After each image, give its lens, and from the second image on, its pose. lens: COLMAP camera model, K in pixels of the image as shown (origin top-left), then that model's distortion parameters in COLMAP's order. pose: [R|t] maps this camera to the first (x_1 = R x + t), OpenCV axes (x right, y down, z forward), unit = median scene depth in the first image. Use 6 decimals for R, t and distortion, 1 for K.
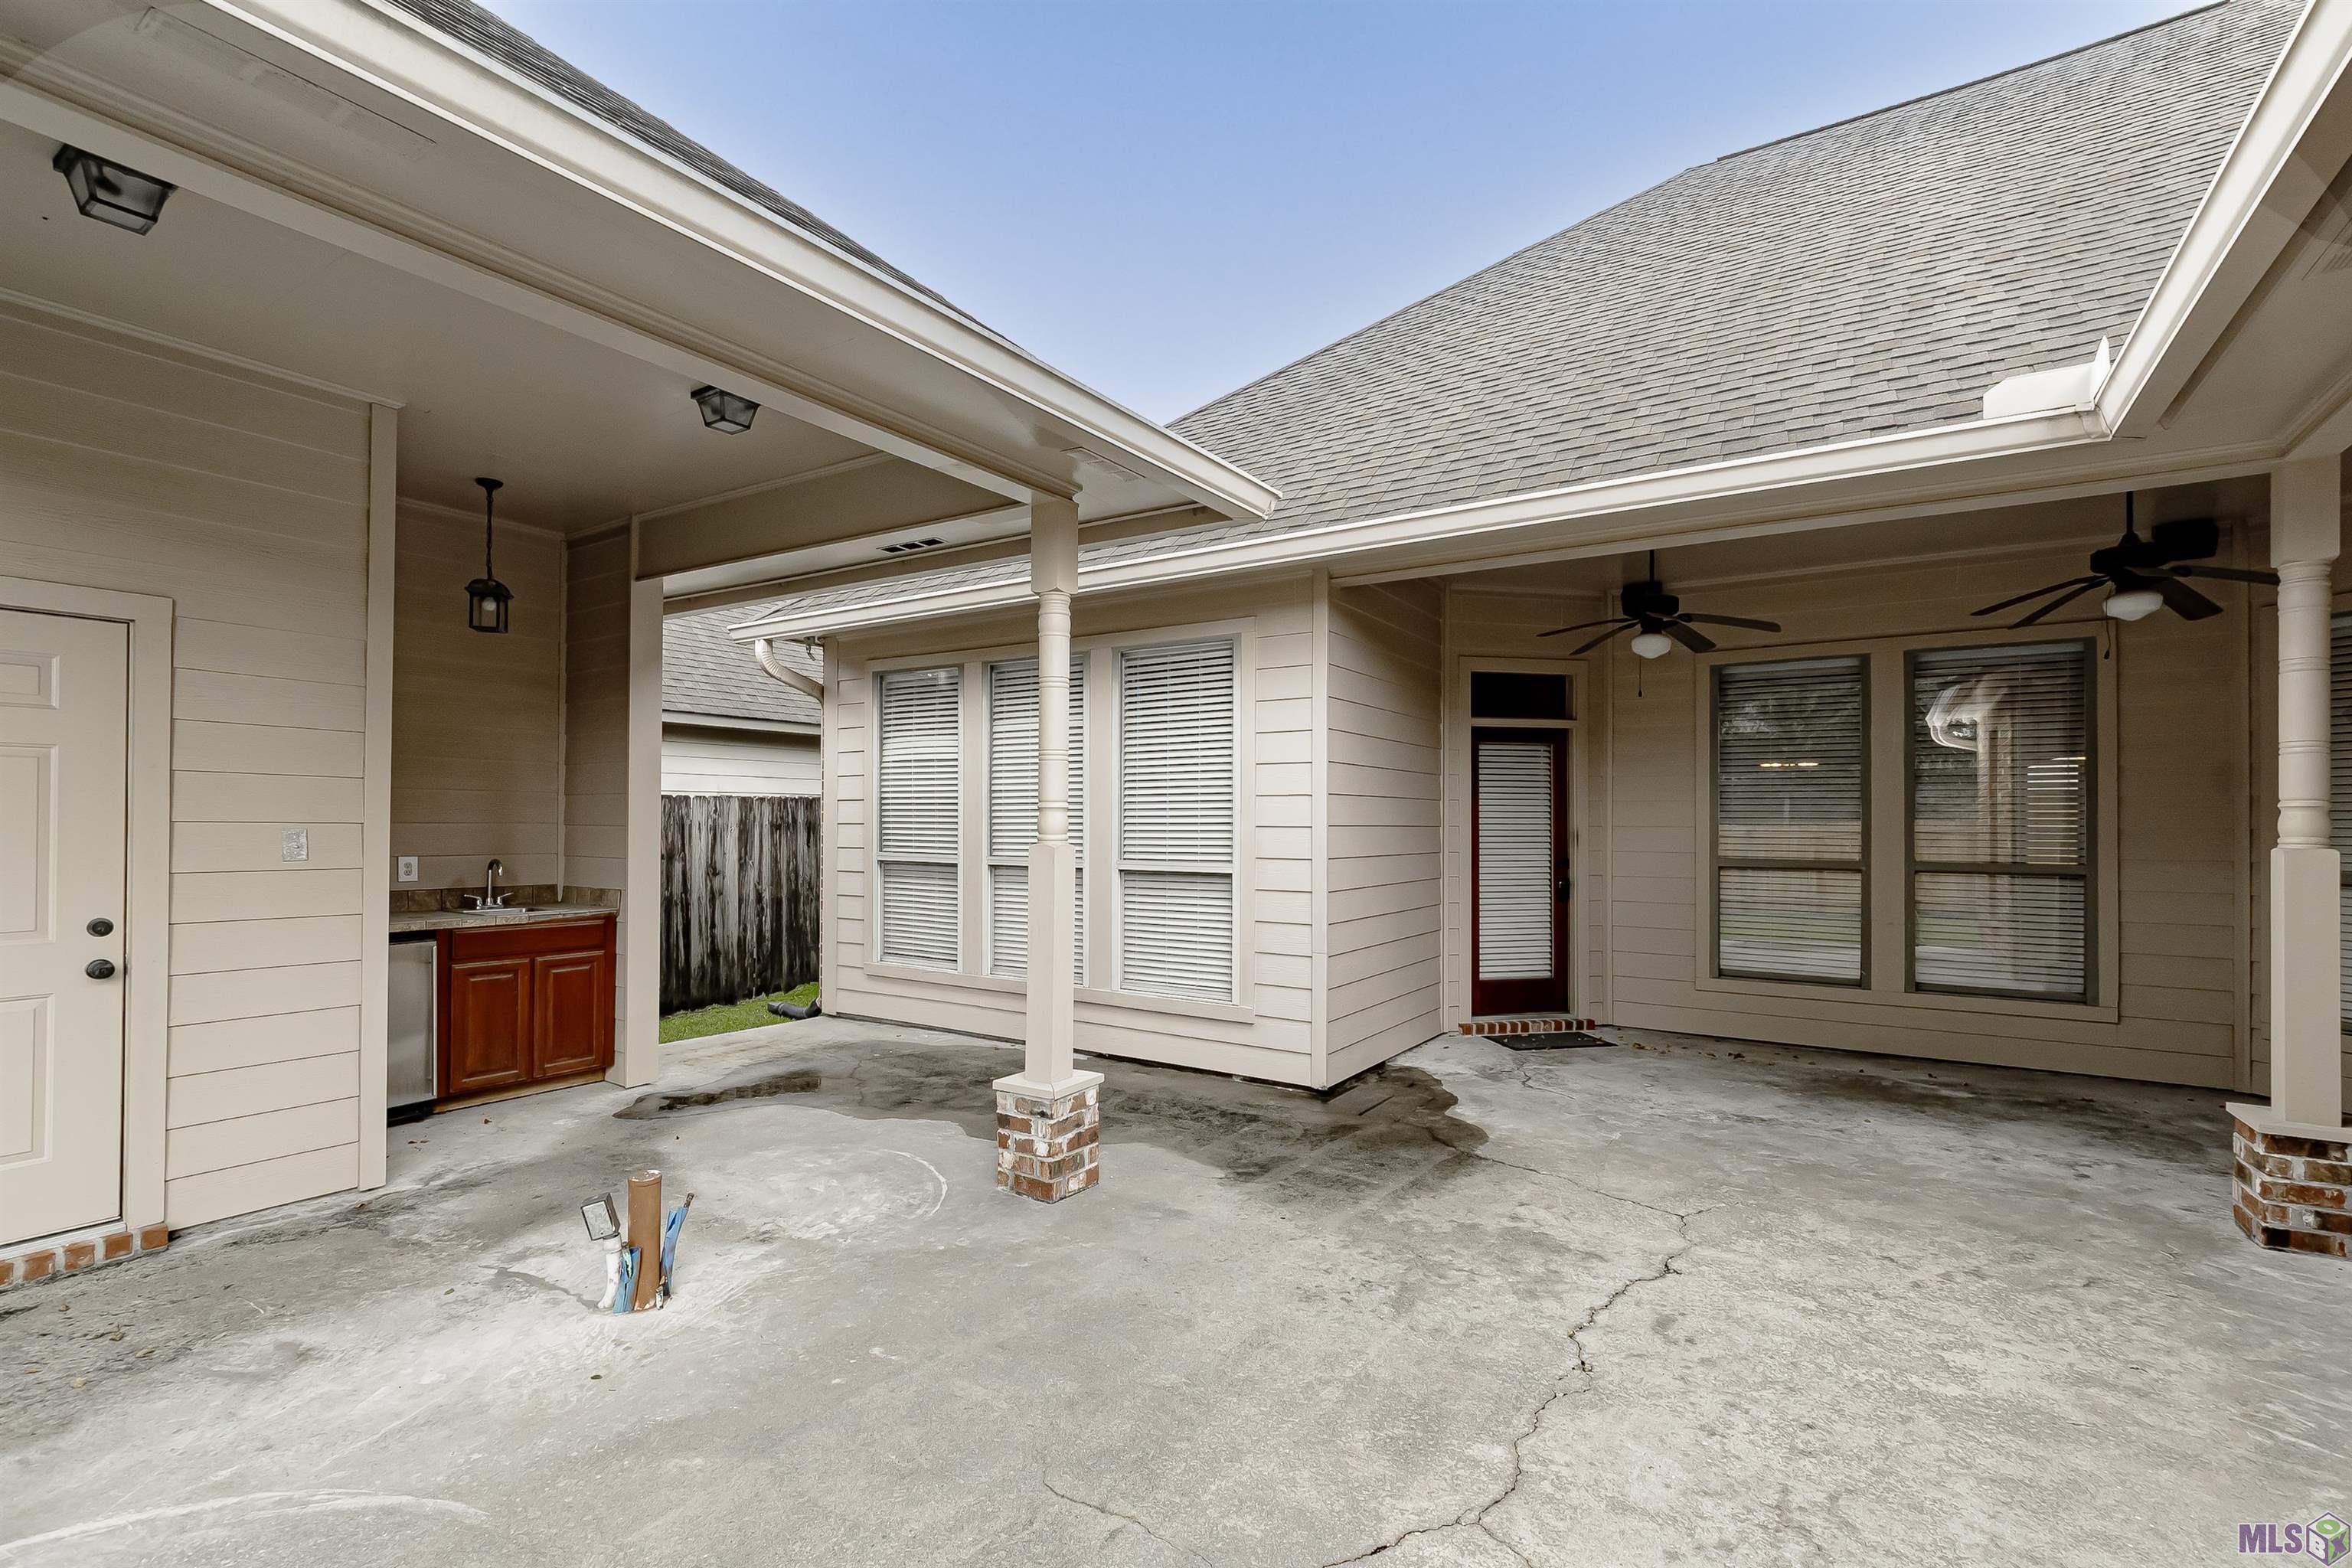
lens RADIAL K [[1061.1, 0, 1157.8], [0, 1061.1, 799.8], [0, 0, 1]] dist [-0.000199, 0.001286]
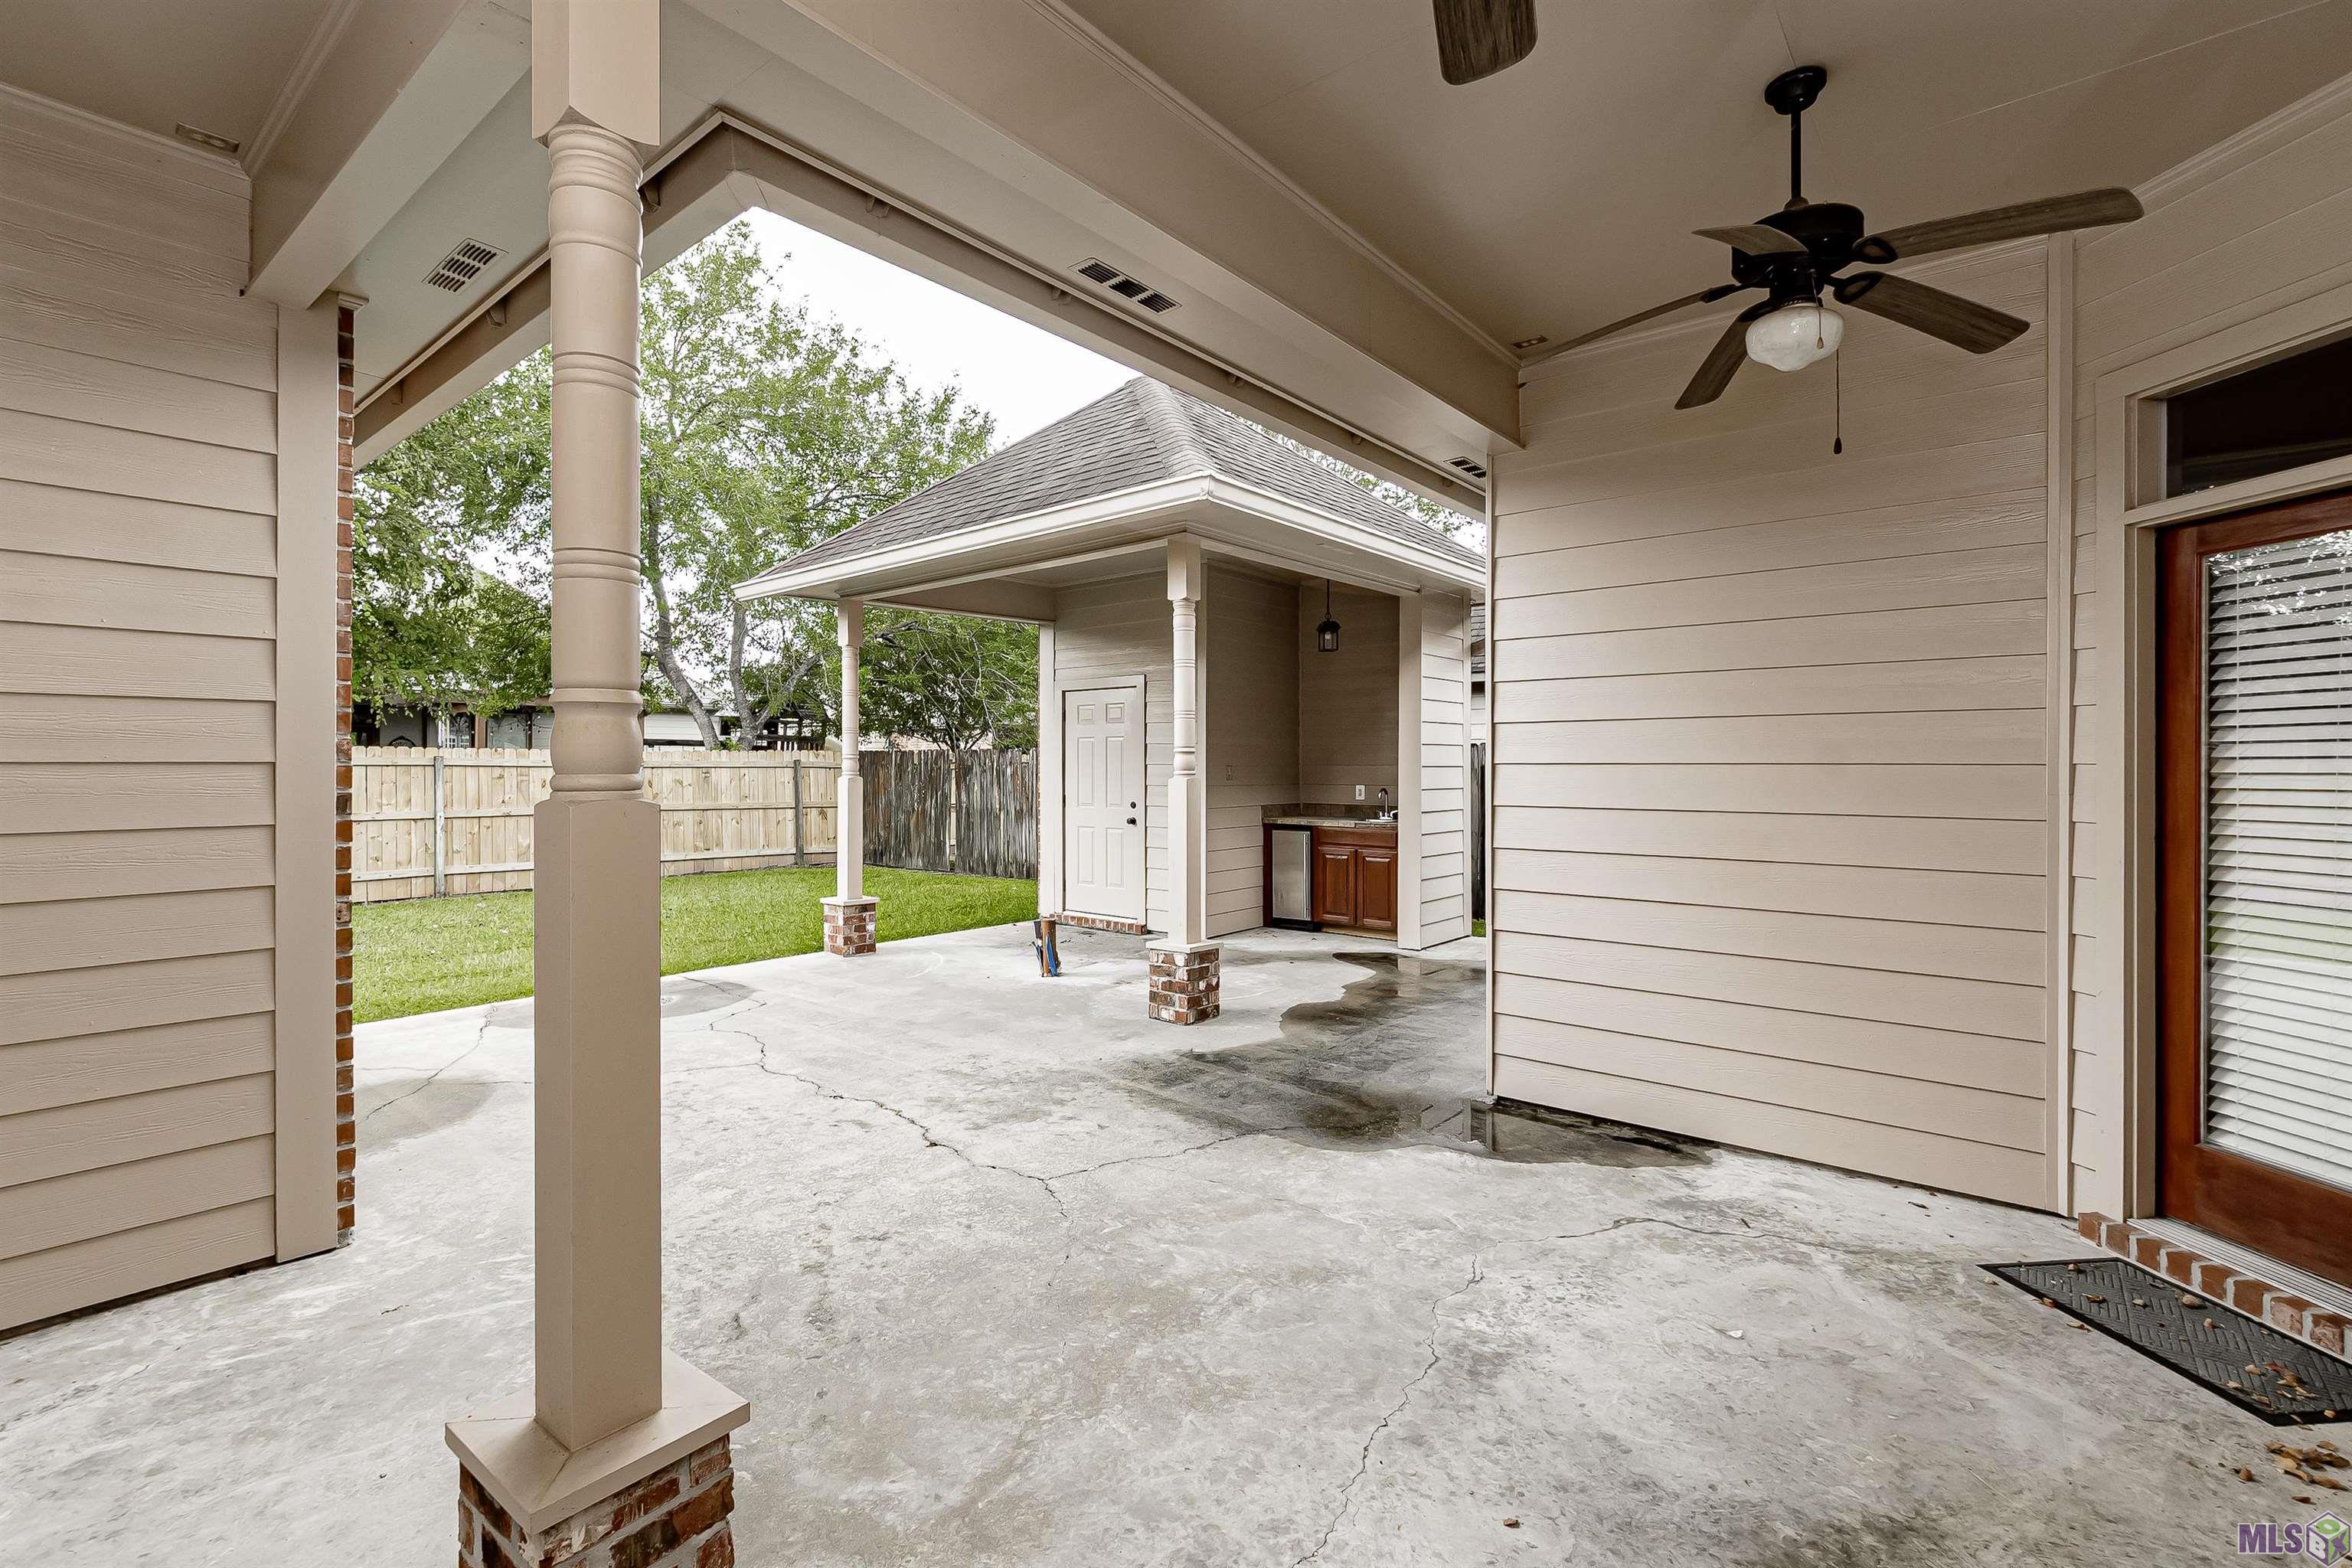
lens RADIAL K [[1061.1, 0, 1155.8], [0, 1061.1, 777.4], [0, 0, 1]] dist [-0.000199, 0.001286]
pose [[-0.120428, 0.004614, -0.992711, 1.306126], [0.015774, 0.999872, 0.002734, 0.038156], [0.992597, -0.015330, -0.120485, 1.134372]]
